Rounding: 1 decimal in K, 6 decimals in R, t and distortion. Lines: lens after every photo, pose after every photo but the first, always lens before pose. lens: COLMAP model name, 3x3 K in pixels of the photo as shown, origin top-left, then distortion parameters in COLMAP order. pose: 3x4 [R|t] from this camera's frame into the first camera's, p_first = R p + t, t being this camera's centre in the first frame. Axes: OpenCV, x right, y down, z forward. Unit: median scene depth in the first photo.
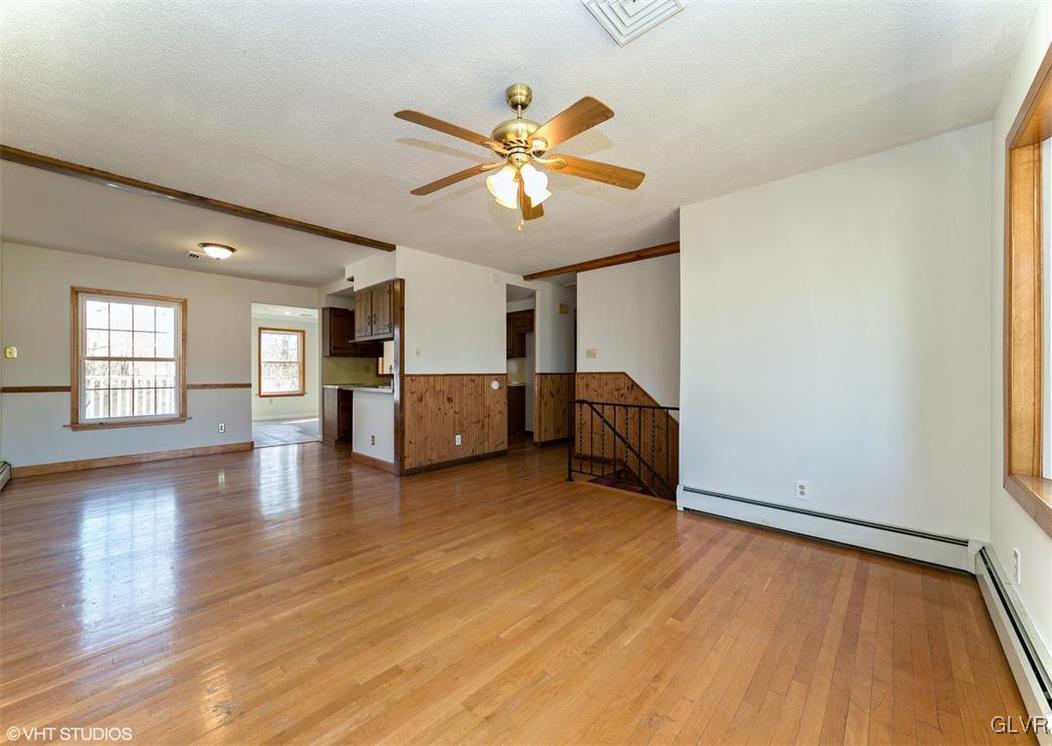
lens RADIAL K [[398.7, 0, 534.2], [0, 398.7, 373.5], [0, 0, 1]] dist [0.001999, 0.000909]
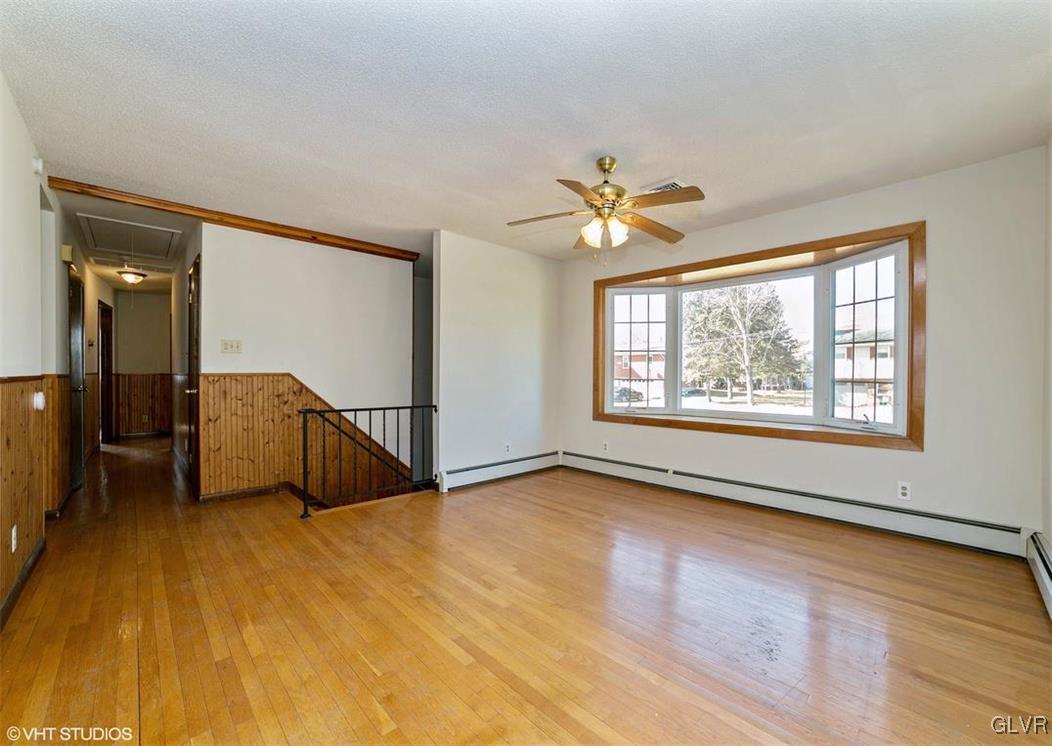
lens RADIAL K [[418.1, 0, 527.6], [0, 418.1, 372.7], [0, 0, 1]] dist [-0.004462, 0.000224]
pose [[0.089382, 0.005116, 0.995984, -0.717512], [0.001264, 0.999985, -0.005250, 0.000398], [-0.995997, 0.001728, 0.089375, 0.561869]]
